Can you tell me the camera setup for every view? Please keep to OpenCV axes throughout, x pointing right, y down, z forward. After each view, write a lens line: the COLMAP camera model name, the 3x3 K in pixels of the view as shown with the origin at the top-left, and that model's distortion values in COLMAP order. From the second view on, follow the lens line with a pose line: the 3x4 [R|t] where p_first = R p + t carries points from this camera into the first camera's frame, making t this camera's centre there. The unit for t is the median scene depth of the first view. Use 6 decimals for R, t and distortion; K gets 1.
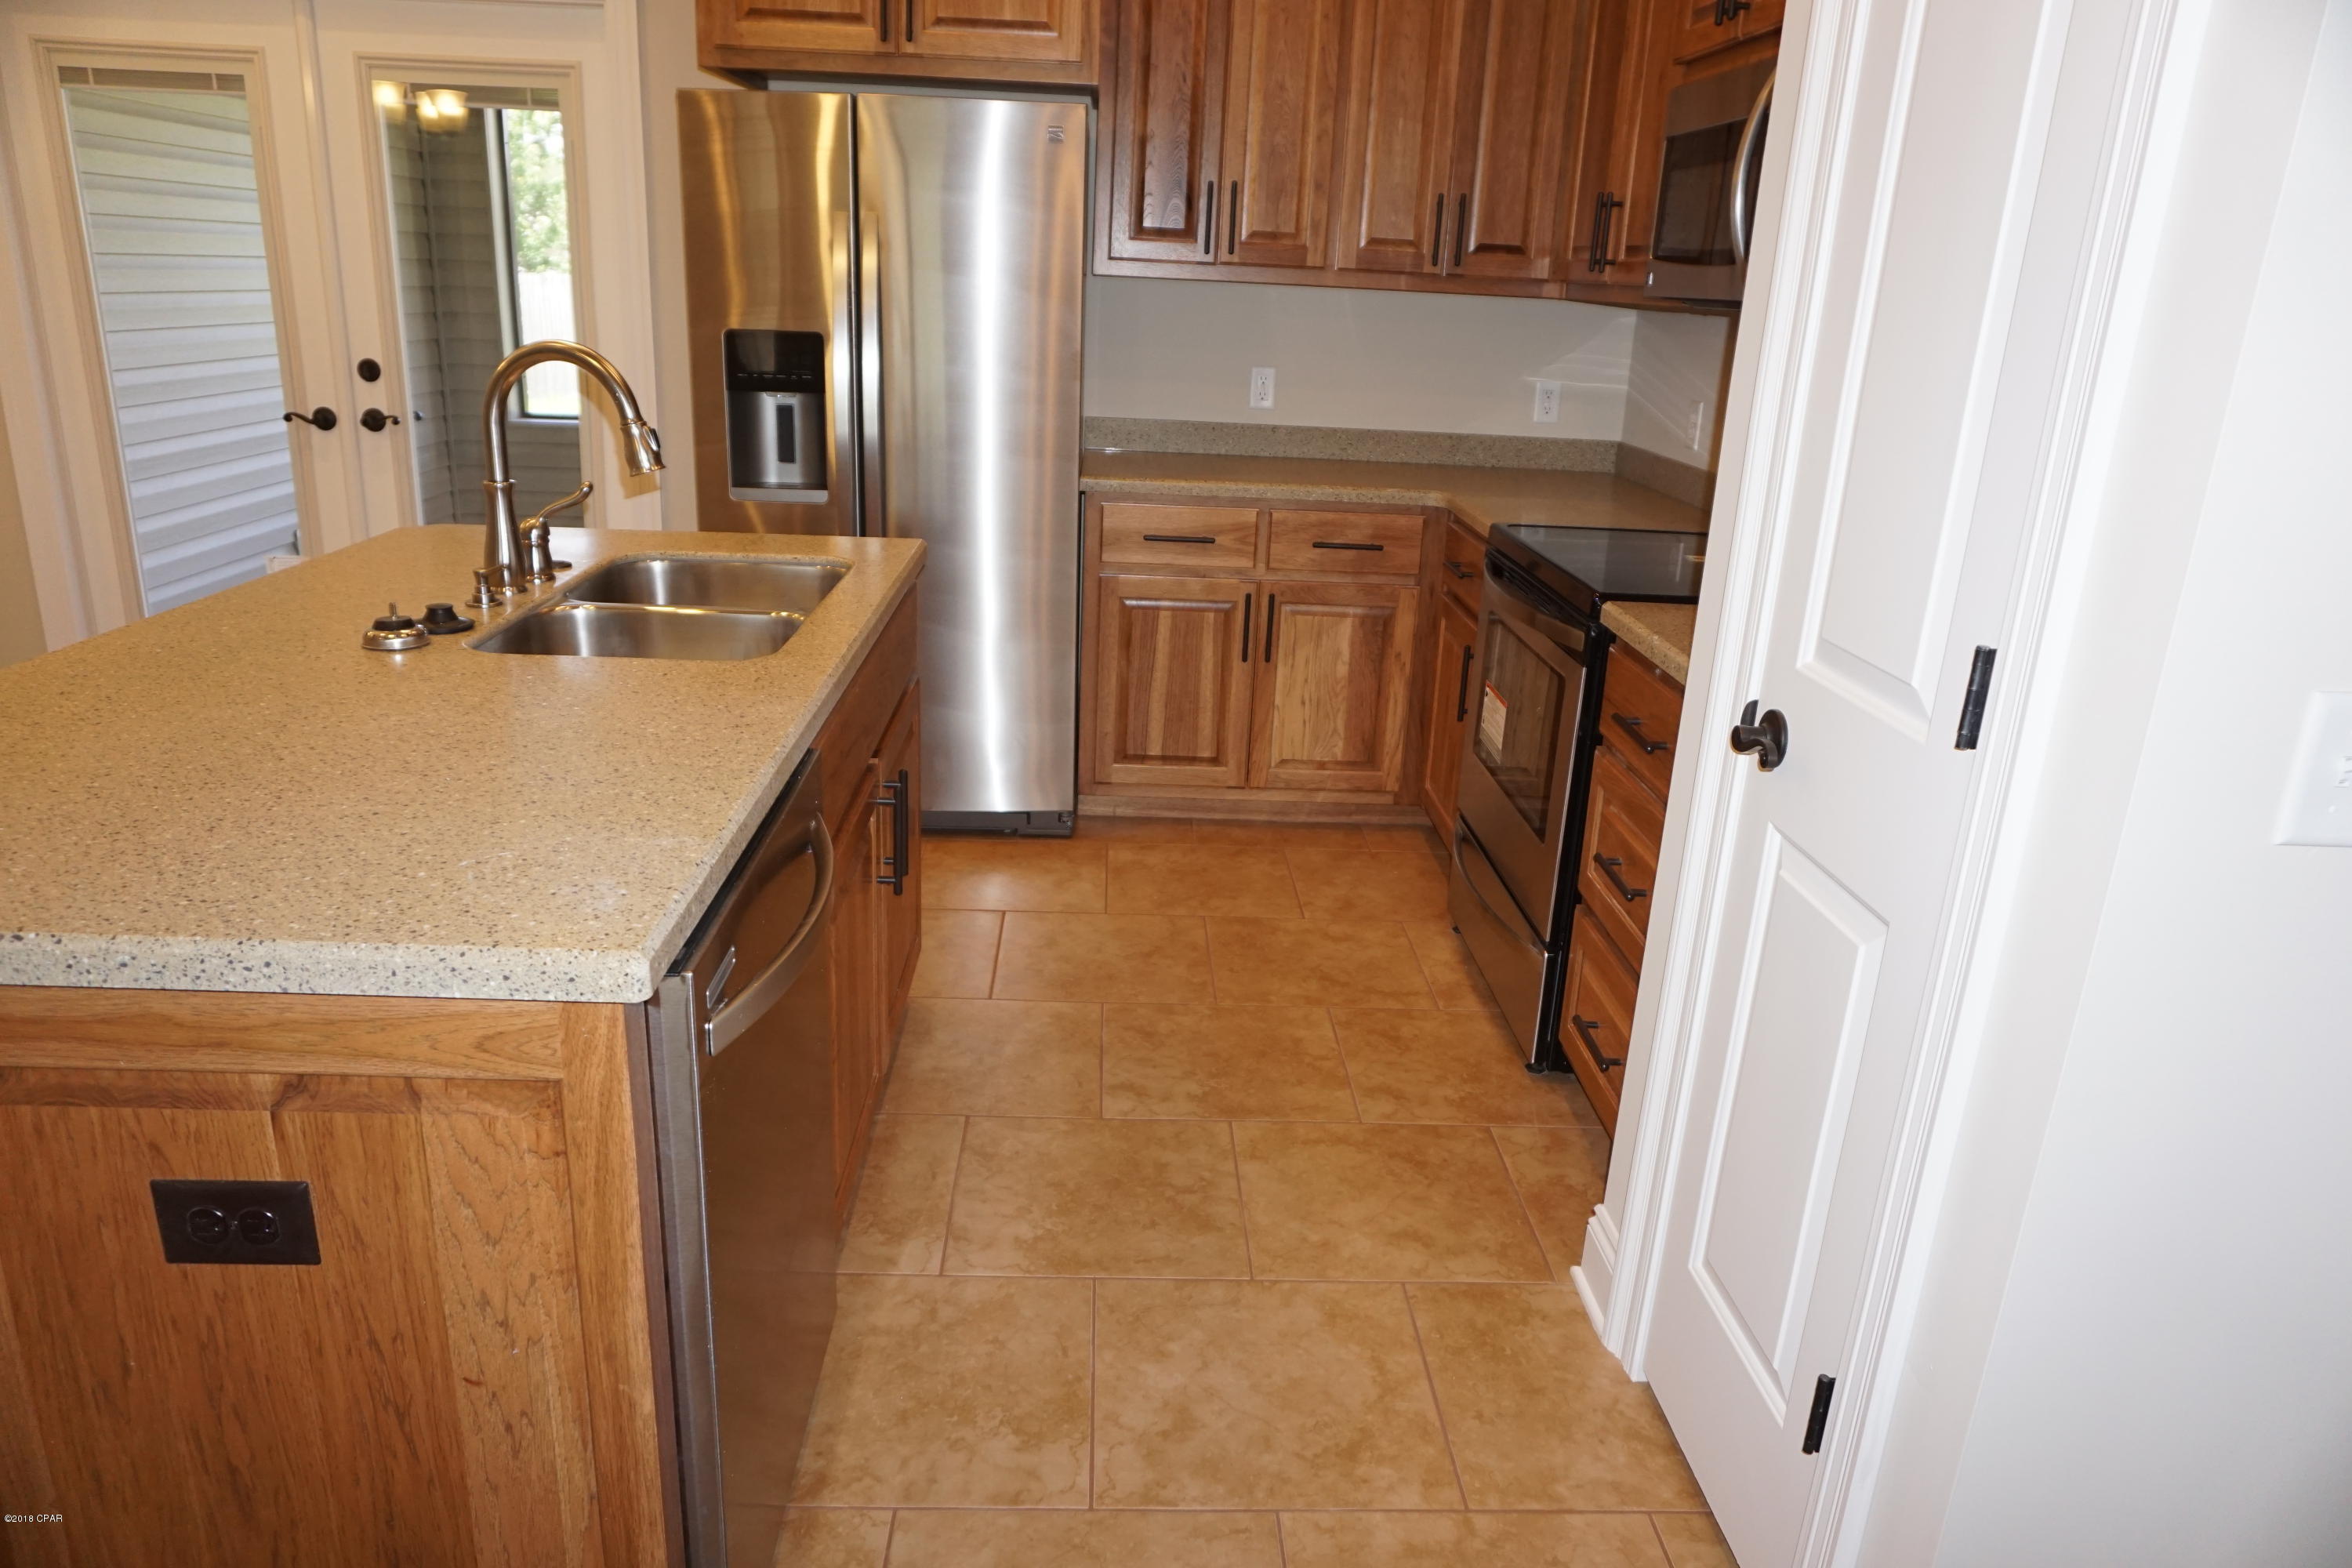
lens RADIAL K [[1578.0, 0, 1188.0], [0, 1578.0, 783.1], [0, 0, 1]] dist [-0.059073, 0.043272]
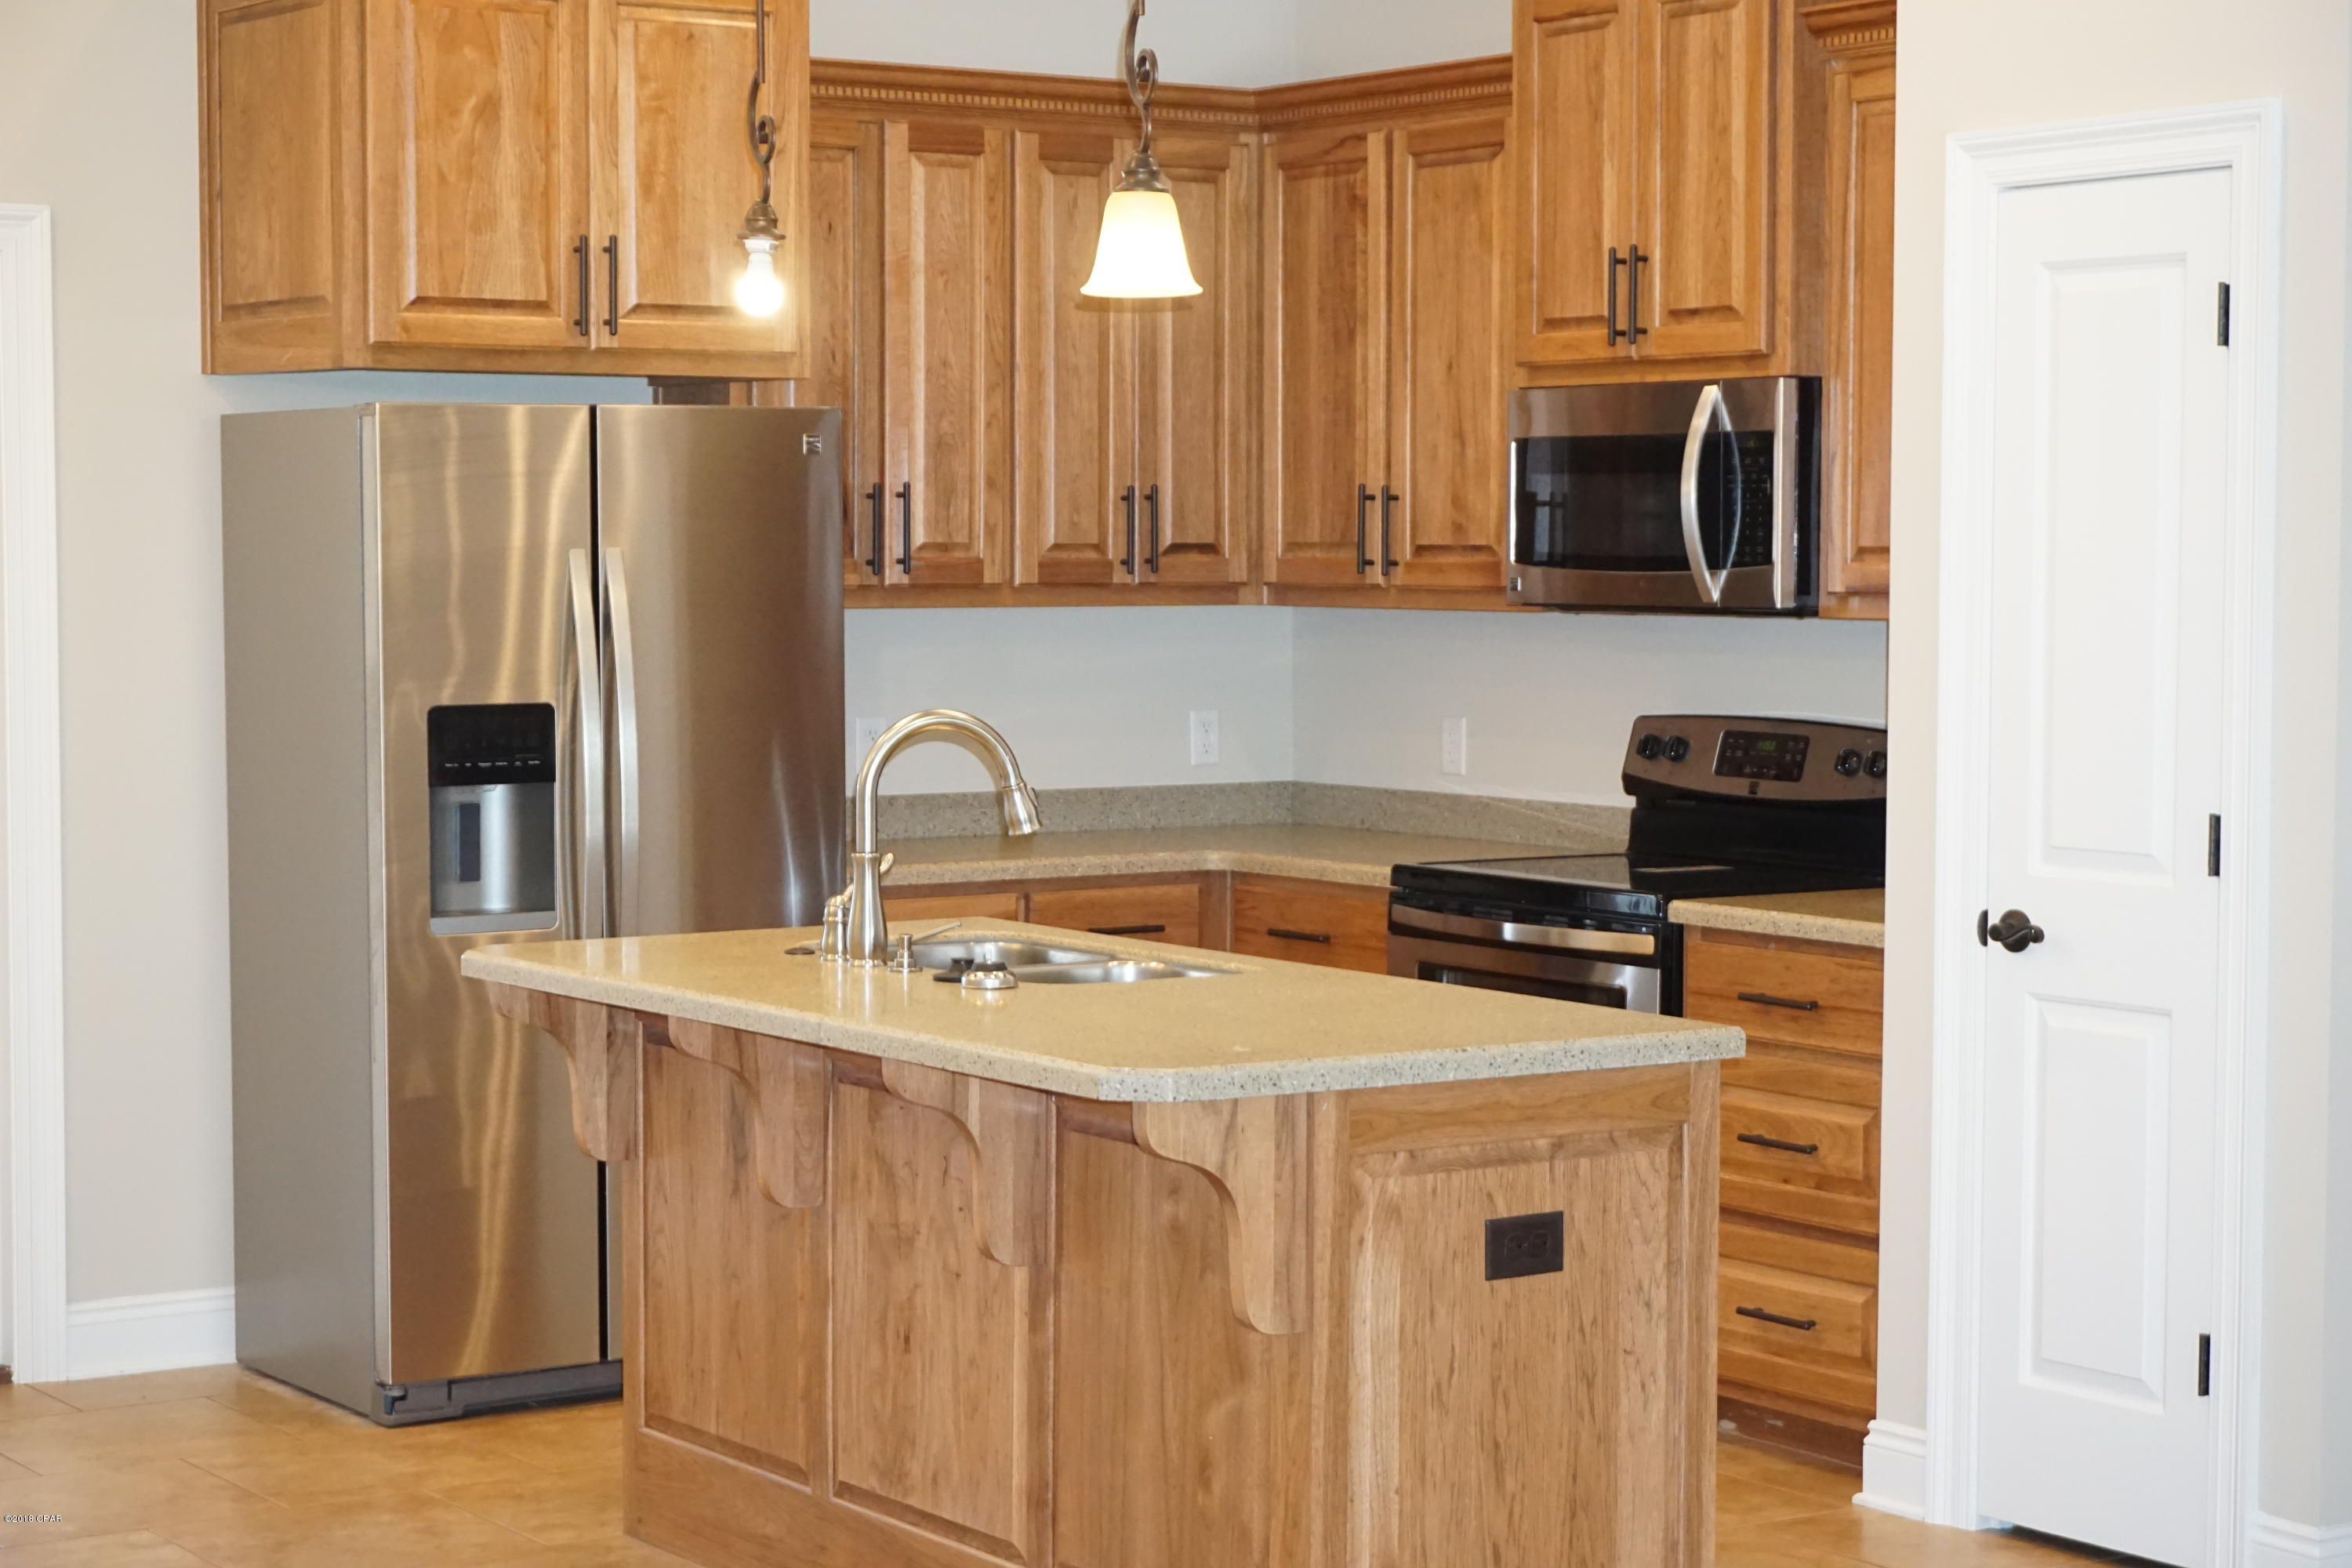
lens RADIAL K [[4291.0, 0, 1176.1], [0, 4291.0, 809.8], [0, 0, 1]] dist [-0.013713, 0.154374]
pose [[0.851408, -0.076562, 0.518885, -0.984141], [0.196055, 0.964033, -0.179450, 0.179067], [-0.486484, 0.254515, 0.835796, -0.802721]]
